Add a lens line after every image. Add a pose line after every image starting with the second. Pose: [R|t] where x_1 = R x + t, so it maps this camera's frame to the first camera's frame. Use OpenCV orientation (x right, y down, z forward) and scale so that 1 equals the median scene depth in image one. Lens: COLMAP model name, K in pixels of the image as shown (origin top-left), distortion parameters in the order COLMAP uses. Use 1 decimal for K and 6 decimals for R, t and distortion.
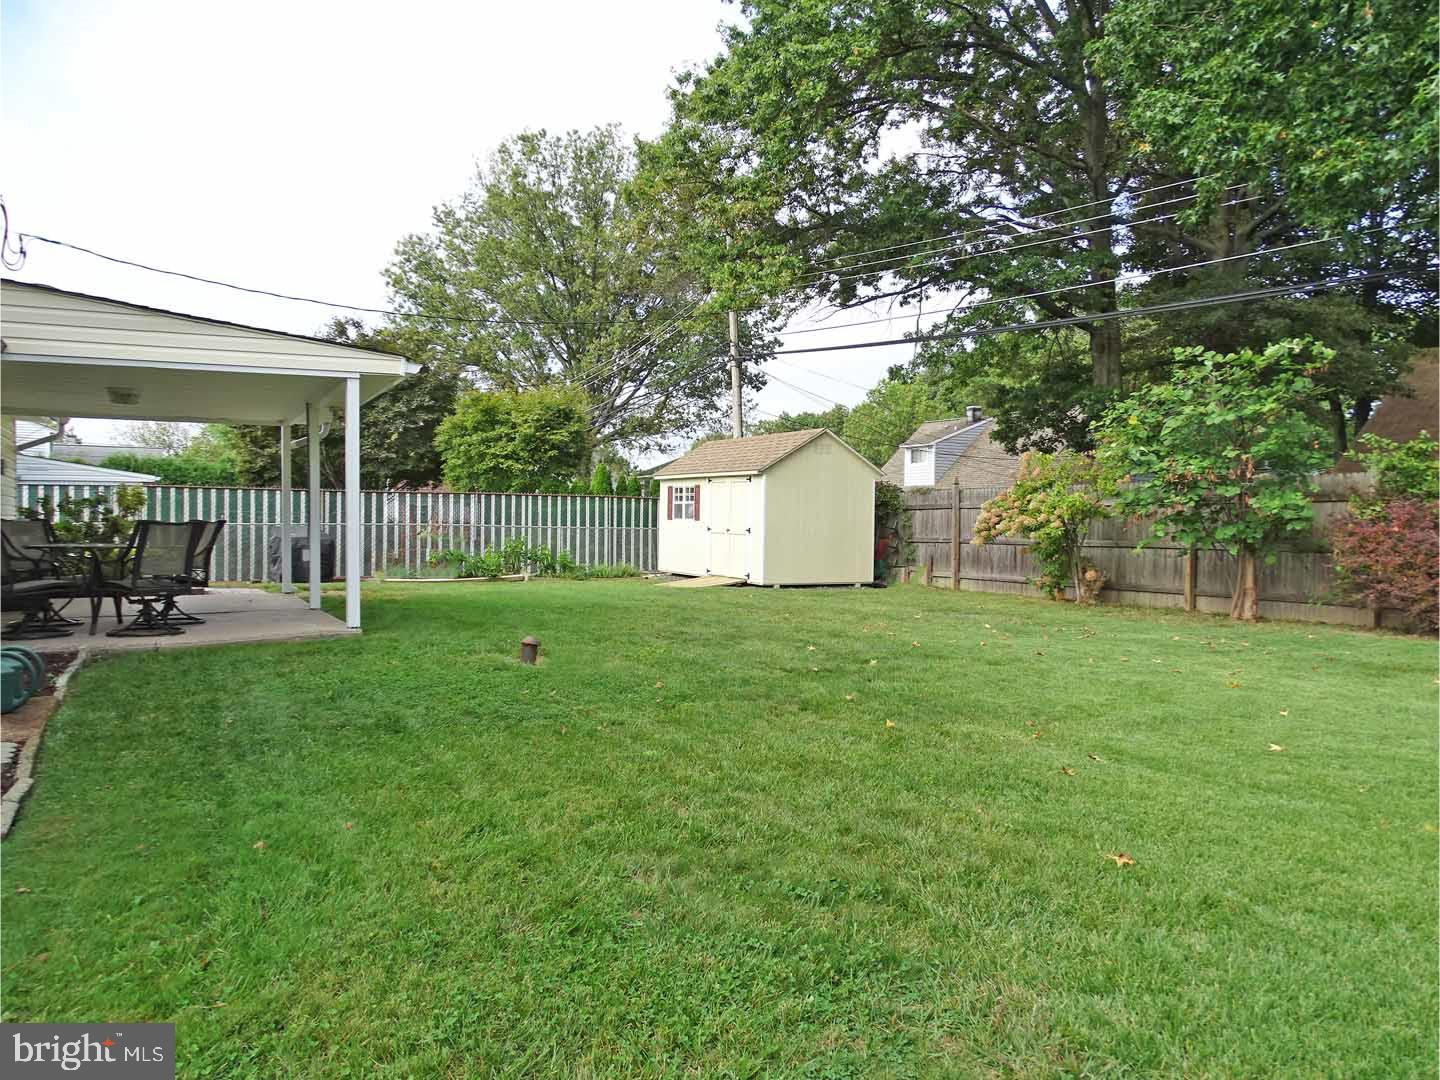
lens RADIAL K [[1018.3, 0, 732.3], [0, 1018.3, 533.4], [0, 0, 1]] dist [-0.013165, -0.002635]
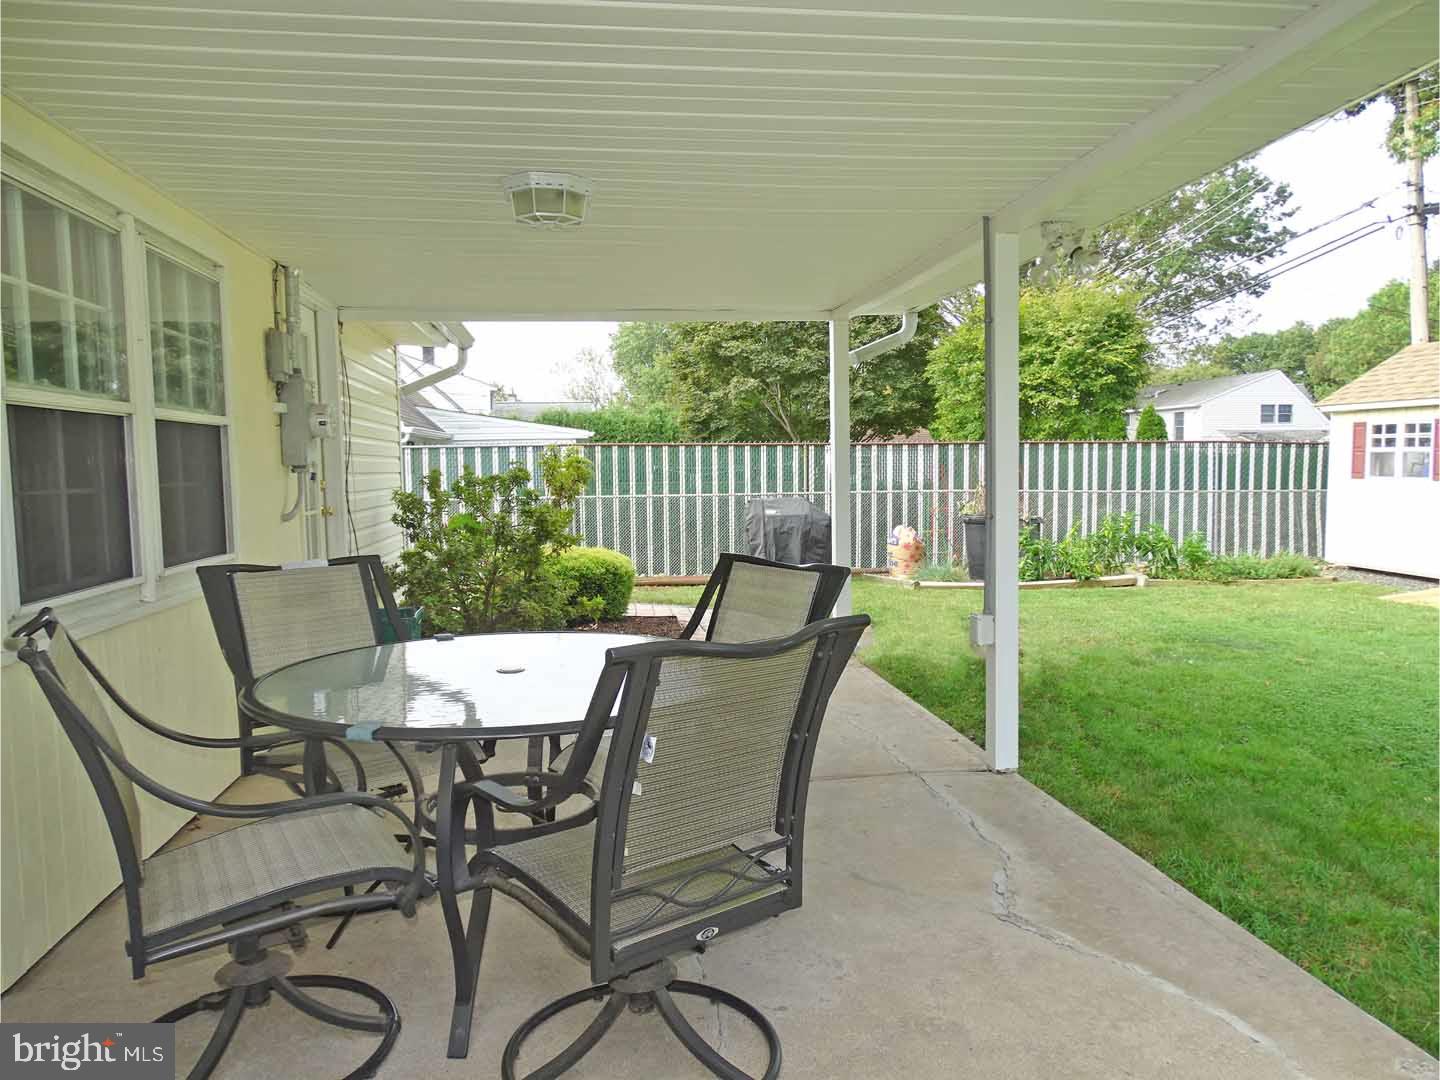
lens RADIAL K [[1029.5, 0, 726.4], [0, 1029.5, 538.0], [0, 0, 1]] dist [-0.003659, 0.008690]
pose [[0.928711, 0.007536, -0.370728, -0.138526], [0.014438, 0.998300, 0.056462, -0.013720], [0.370524, -0.057789, 0.927024, 0.232501]]
